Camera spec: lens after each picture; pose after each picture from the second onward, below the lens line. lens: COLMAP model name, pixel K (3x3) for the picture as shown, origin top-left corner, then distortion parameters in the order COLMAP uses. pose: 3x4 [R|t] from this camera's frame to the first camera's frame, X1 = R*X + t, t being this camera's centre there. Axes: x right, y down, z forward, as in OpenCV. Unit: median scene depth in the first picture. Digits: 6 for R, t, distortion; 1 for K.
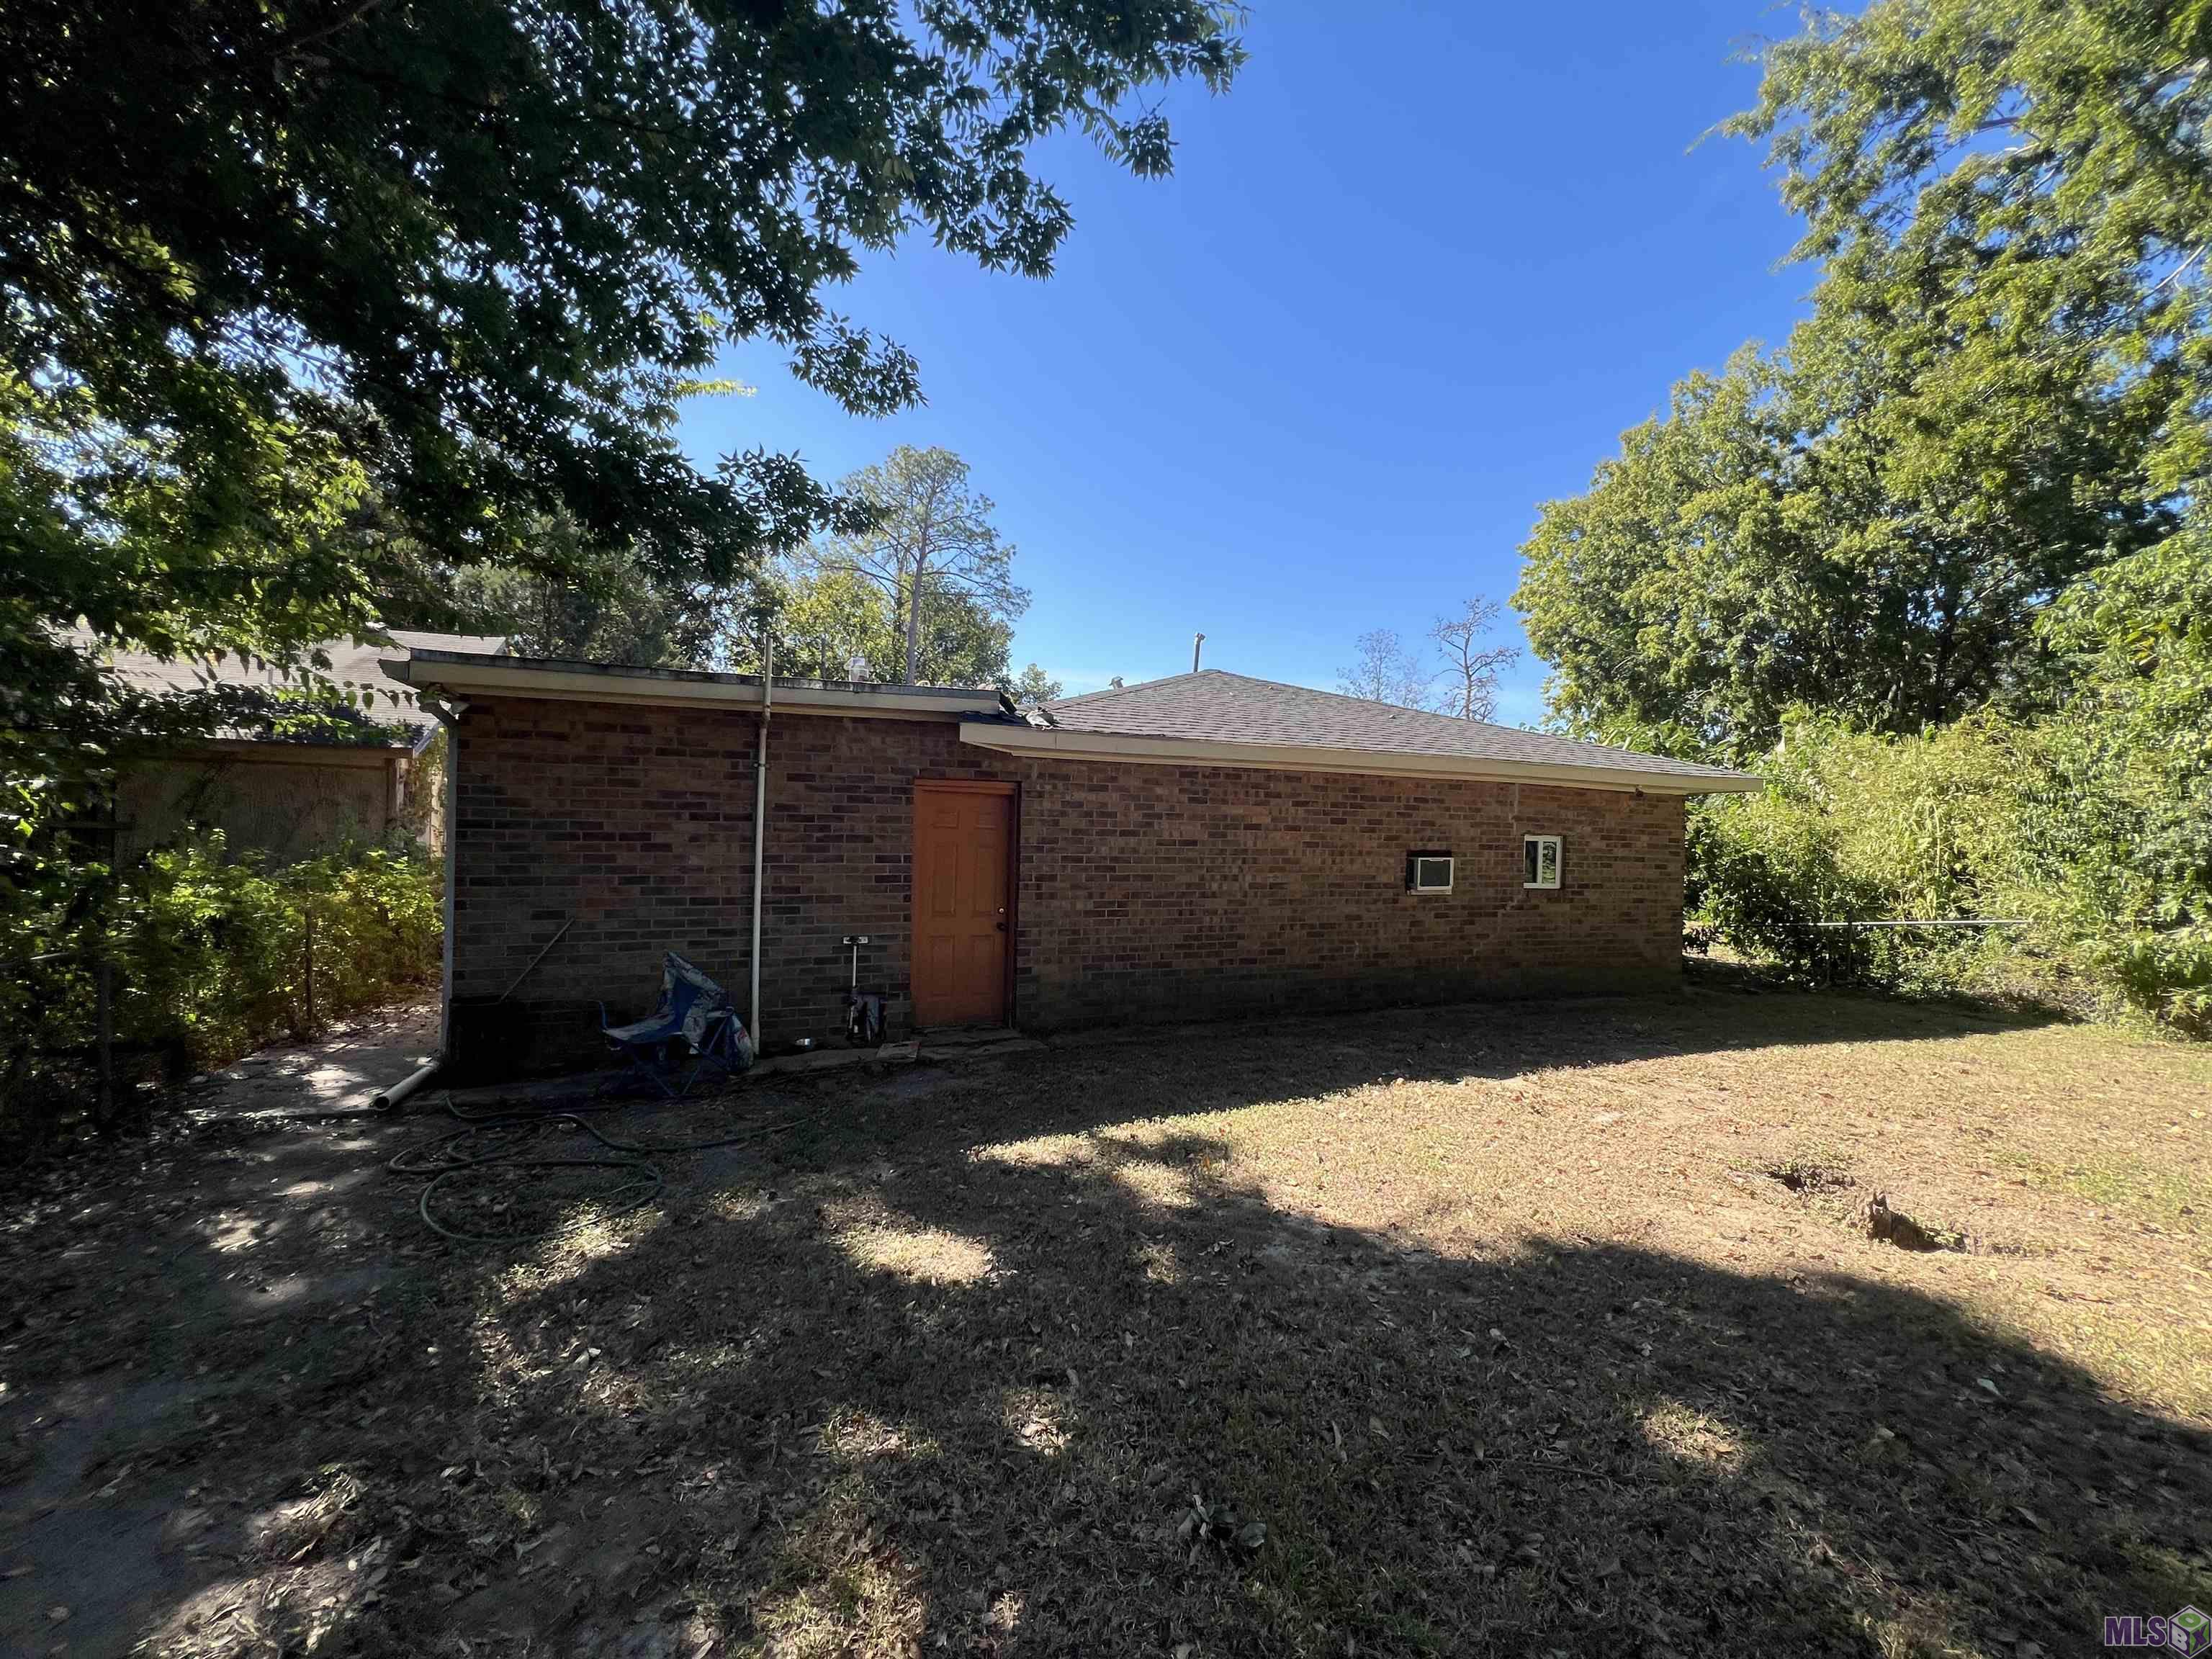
lens RADIAL K [[892.1, 0, 1106.0], [0, 892.1, 829.5], [0, 0, 1]] dist [-0.001740, -0.000186]
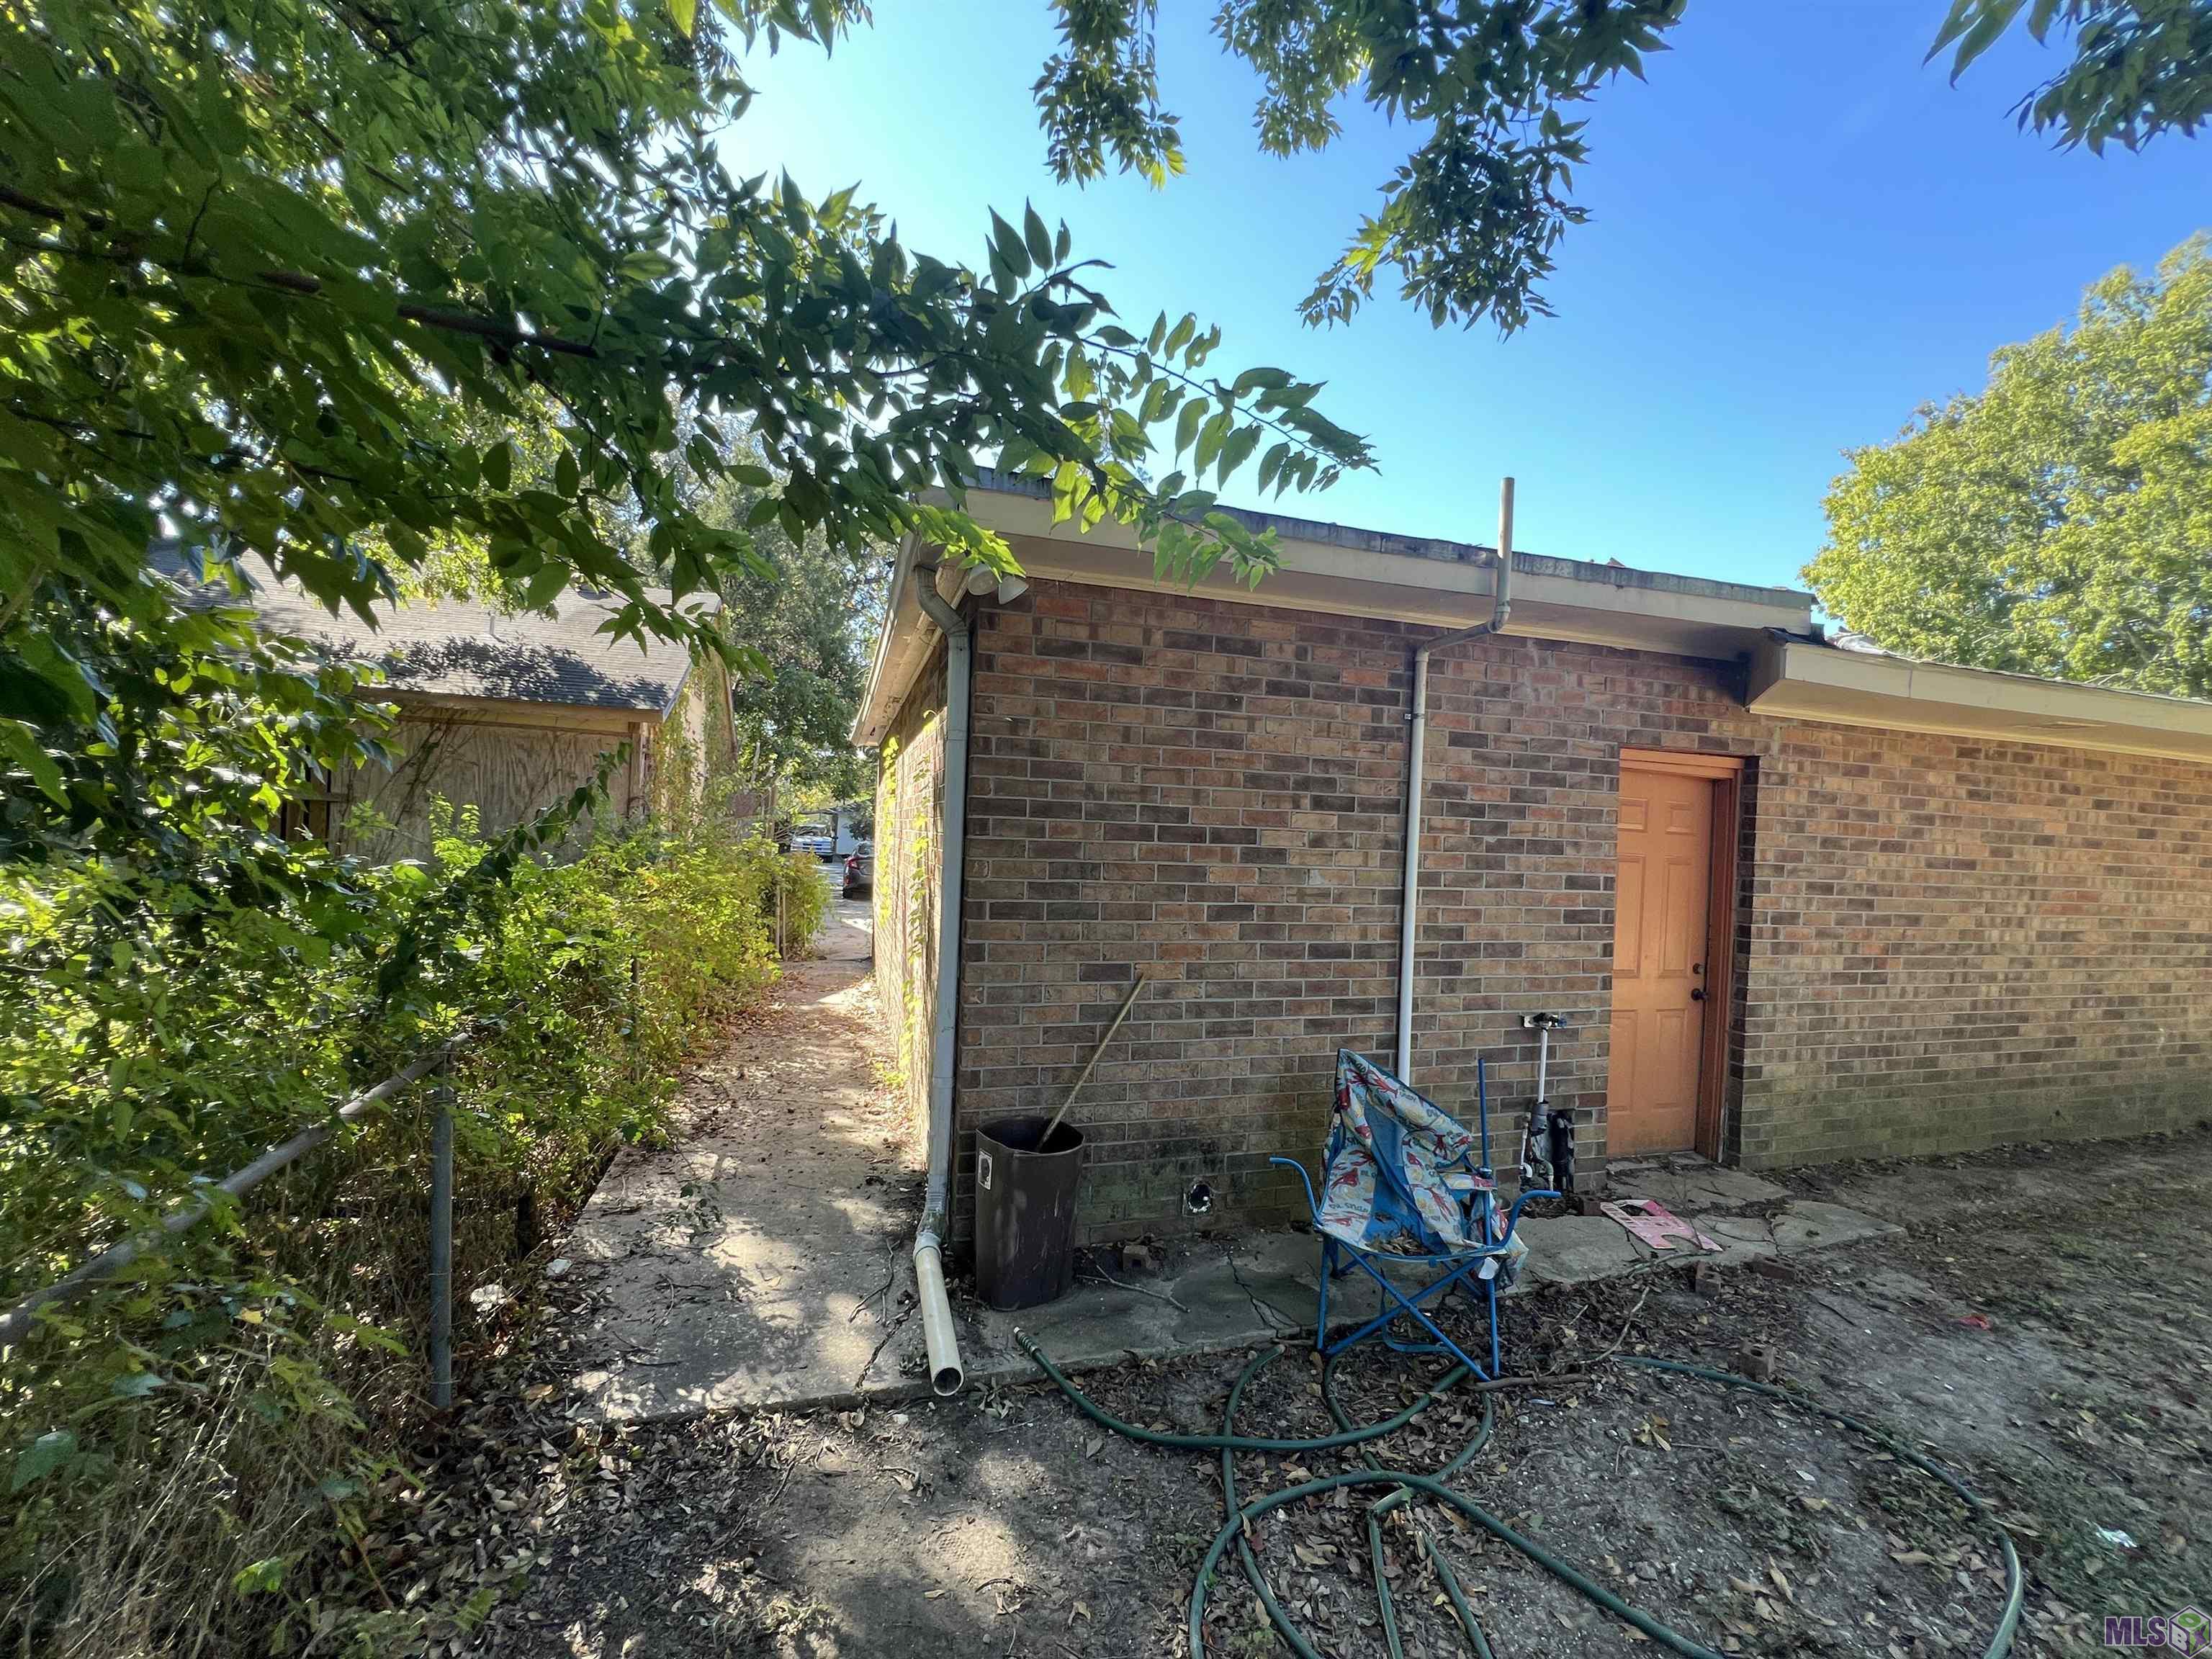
lens RADIAL K [[892.1, 0, 1106.0], [0, 892.1, 829.5], [0, 0, 1]] dist [-0.001740, -0.000186]
pose [[0.995150, 0.024553, -0.095257, -0.472420], [-0.024161, 0.999694, 0.005264, 0.002395], [0.095357, -0.002937, 0.995439, 0.363142]]
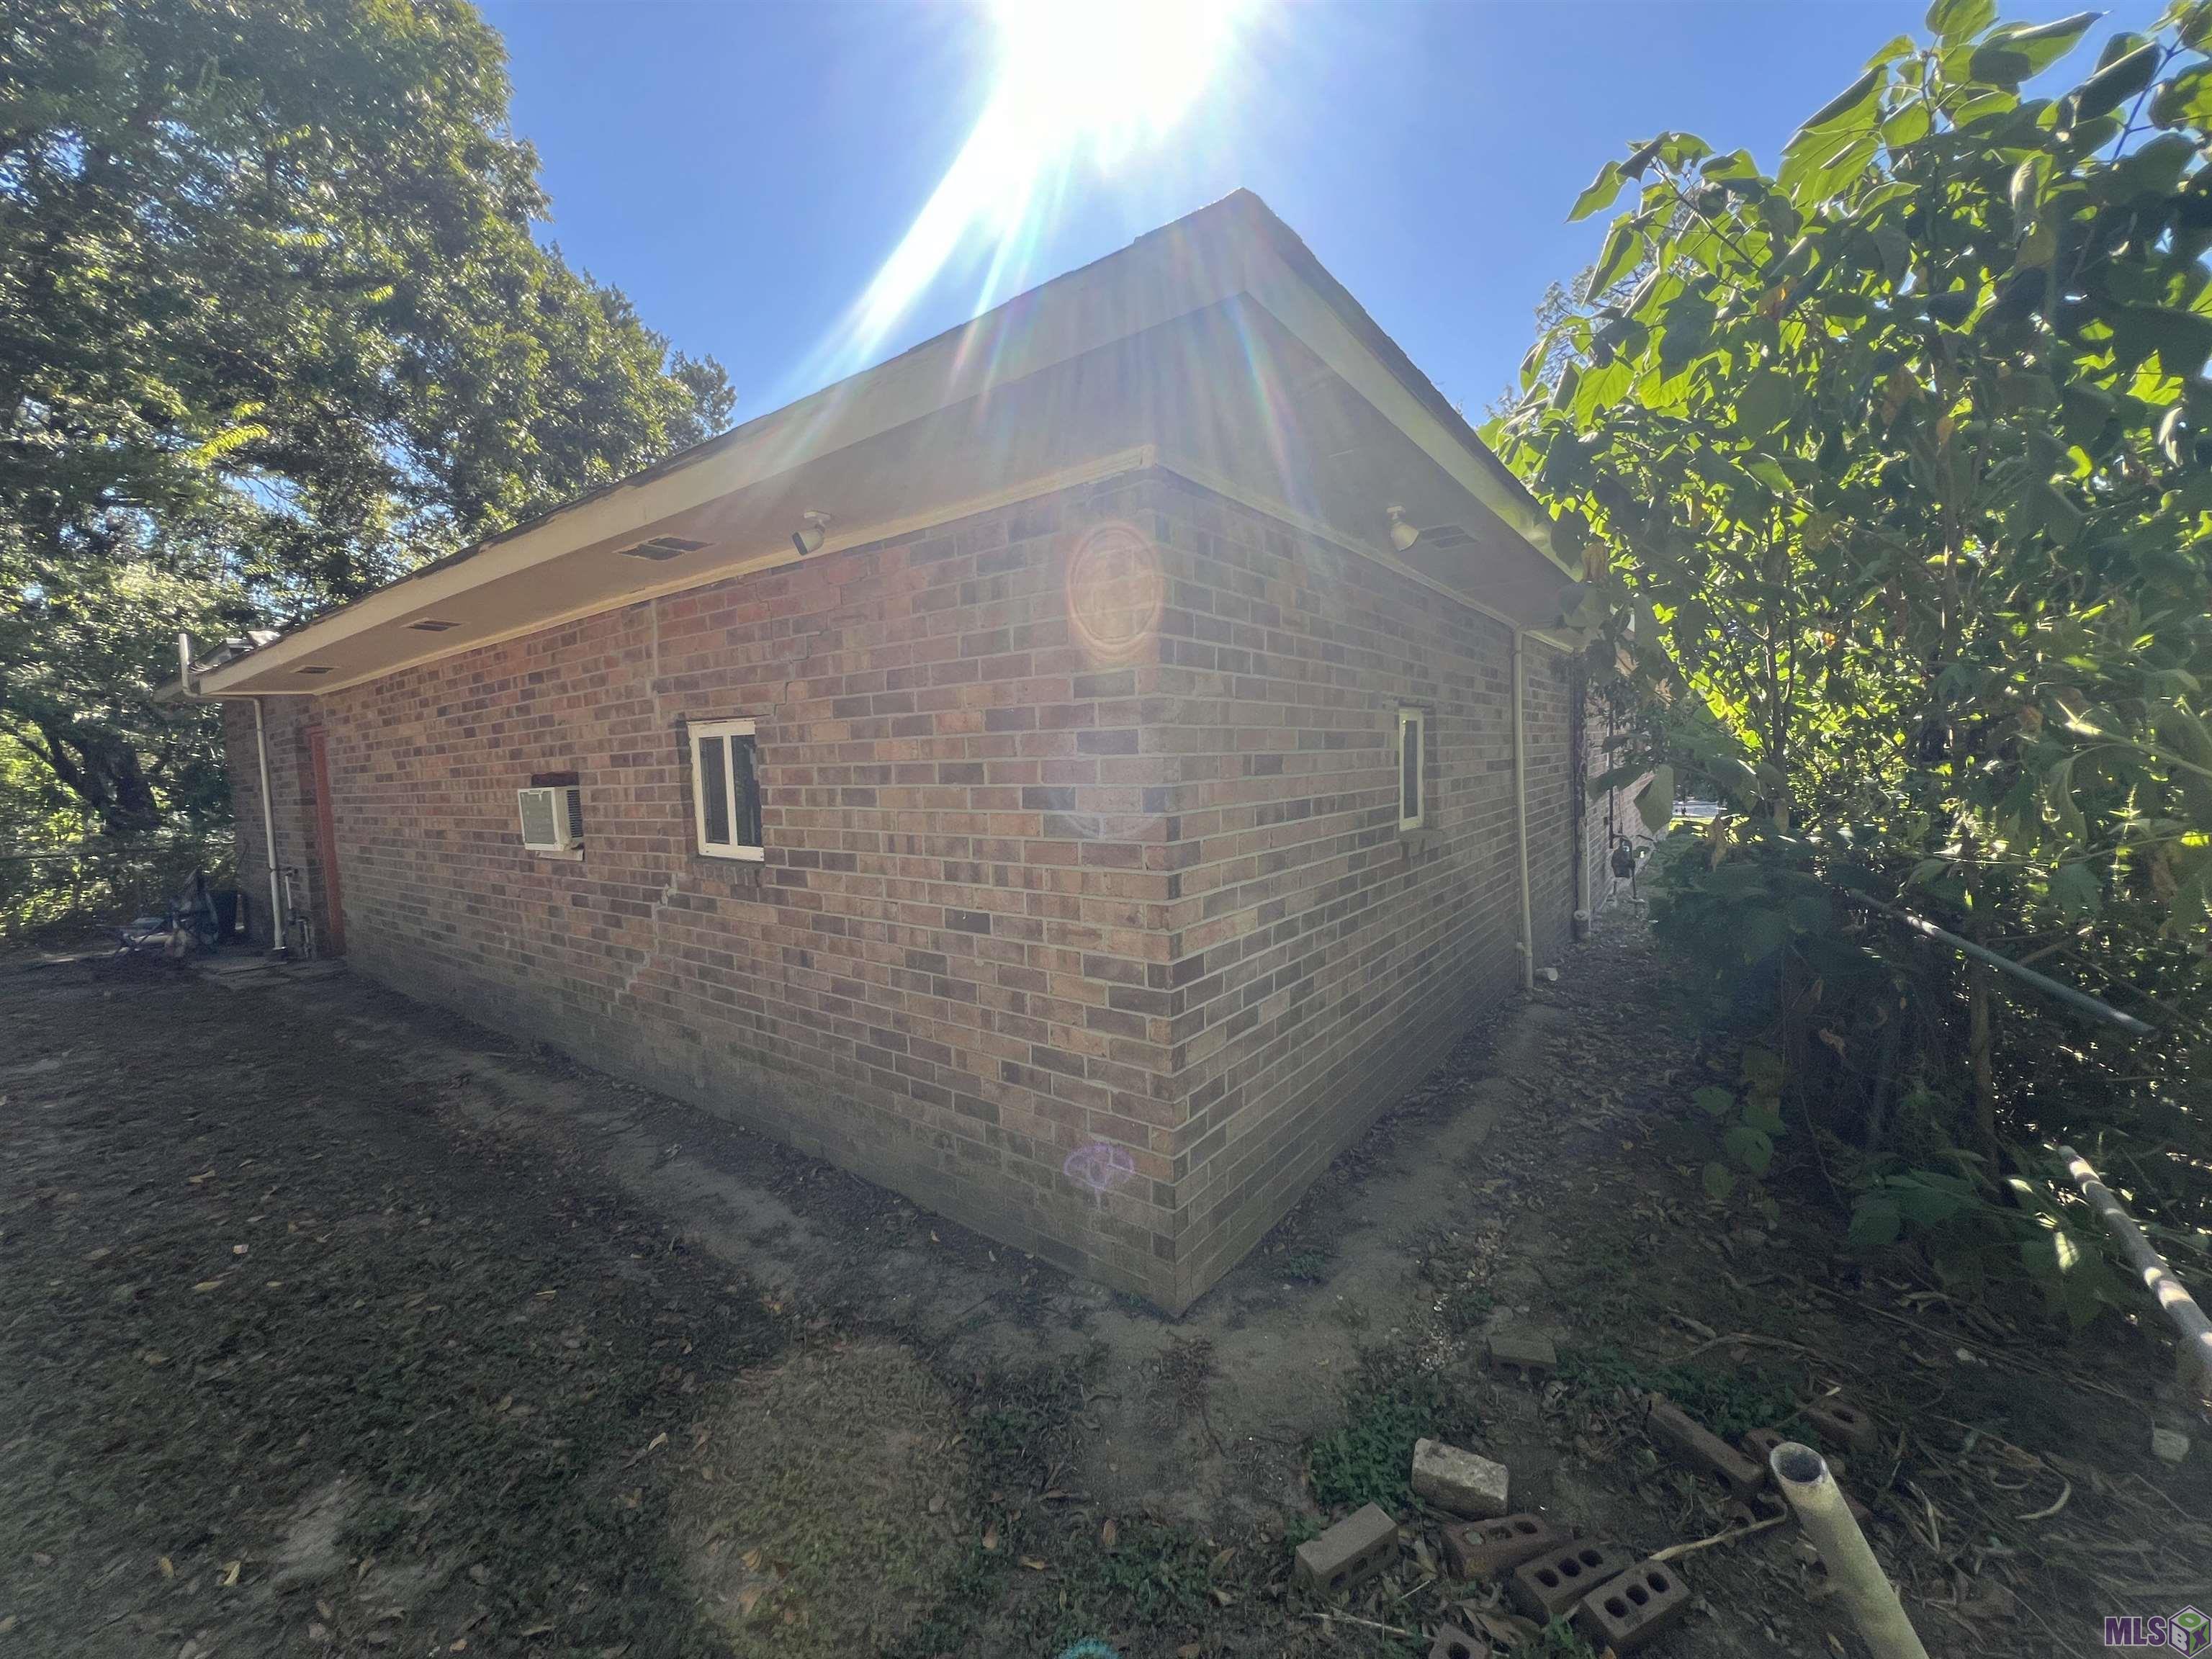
lens RADIAL K [[892.1, 0, 1106.0], [0, 892.1, 829.5], [0, 0, 1]] dist [-0.001740, -0.000186]
pose [[0.497943, 0.025403, -0.866838, 1.191871], [0.050271, 0.997044, 0.058097, 0.051594], [0.865752, -0.072506, 0.495194, 1.251416]]
